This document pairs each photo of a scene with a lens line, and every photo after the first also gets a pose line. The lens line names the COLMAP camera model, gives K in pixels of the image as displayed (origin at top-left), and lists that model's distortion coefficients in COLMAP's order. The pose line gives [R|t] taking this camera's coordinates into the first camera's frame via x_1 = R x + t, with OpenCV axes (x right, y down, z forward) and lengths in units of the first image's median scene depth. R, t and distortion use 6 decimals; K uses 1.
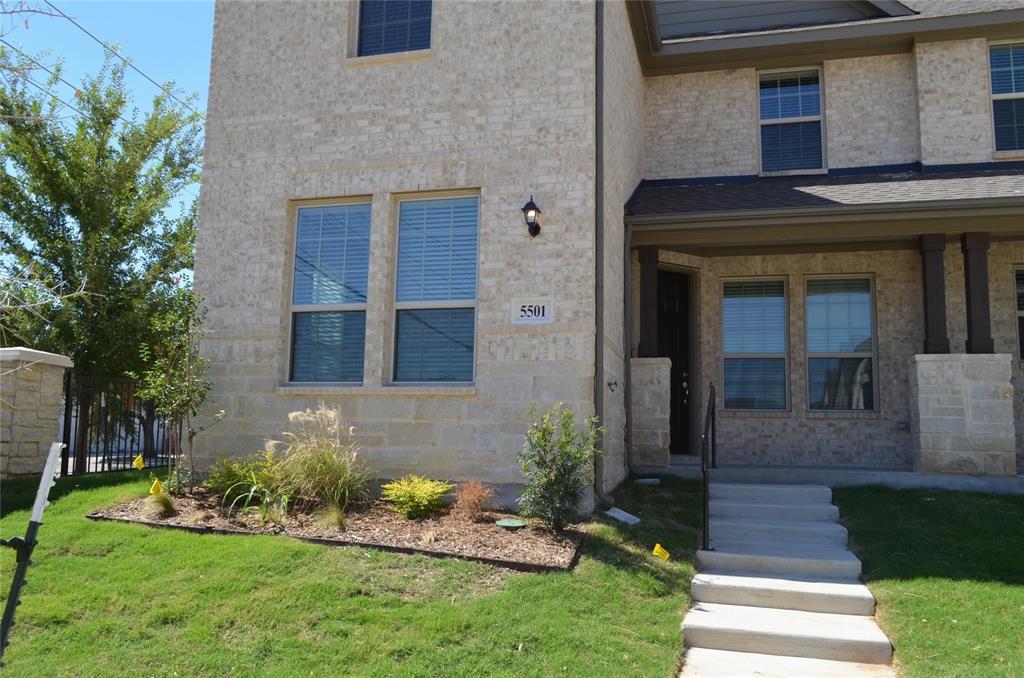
lens RADIAL K [[832.1, 0, 512.4], [0, 832.1, 344.2], [0, 0, 1]] dist [-0.018488, -0.016712]
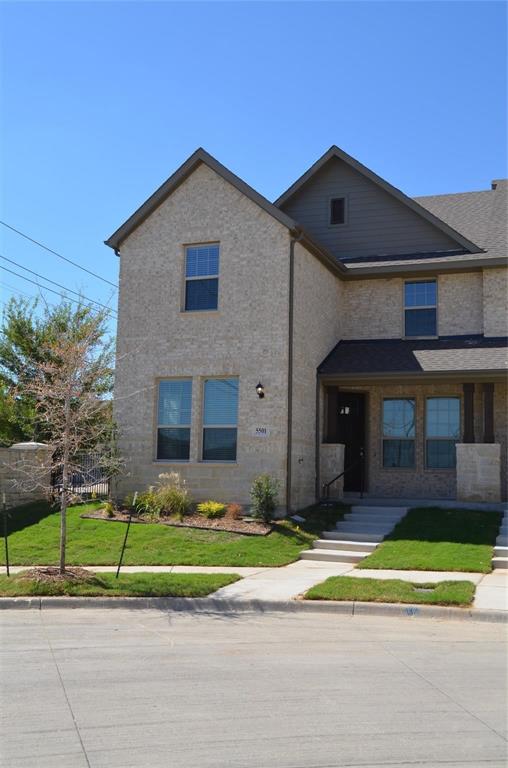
lens RADIAL K [[840.0, 0, 255.6], [0, 840.0, 377.9], [0, 0, 1]] dist [-0.060505, 0.000000]
pose [[0.994934, -0.011061, -0.099921, 0.207726], [0.011167, 0.999938, 0.000495, -0.159525], [0.099909, -0.001608, 0.994995, -1.129729]]
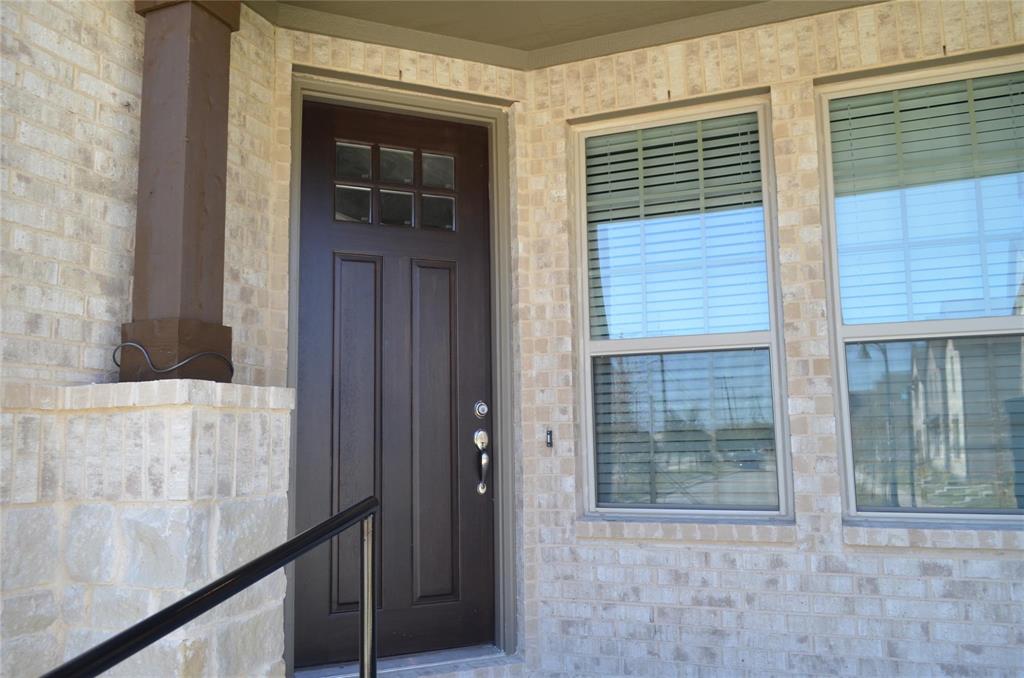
lens RADIAL K [[791.2, 0, 512.7], [0, 791.2, 342.8], [0, 0, 1]] dist [-0.026608, 0.023944]
pose [[0.992739, -0.053243, -0.107859, 0.332548], [0.053757, 0.998552, 0.001861, 0.011551], [0.107604, -0.007645, 0.994164, 0.869989]]
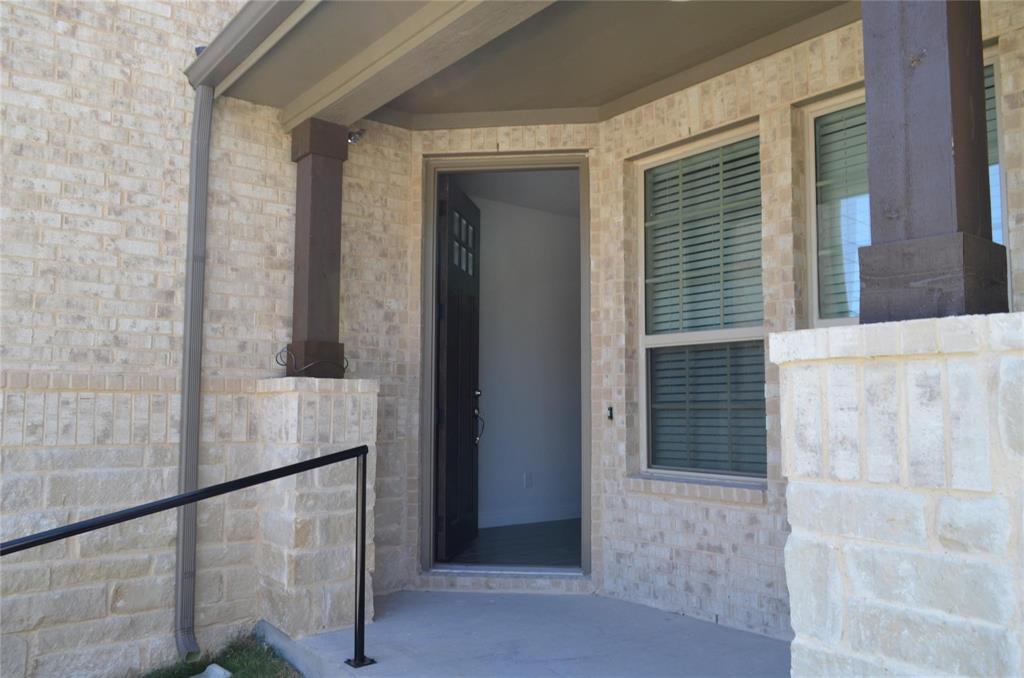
lens RADIAL K [[791.2, 0, 509.0], [0, 791.2, 342.5], [0, 0, 1]] dist [-0.026608, 0.023944]
pose [[0.802035, -0.070983, -0.593044, 0.565075], [0.090633, 0.995879, 0.003373, 0.007945], [0.590361, -0.056454, 0.805163, 0.816635]]
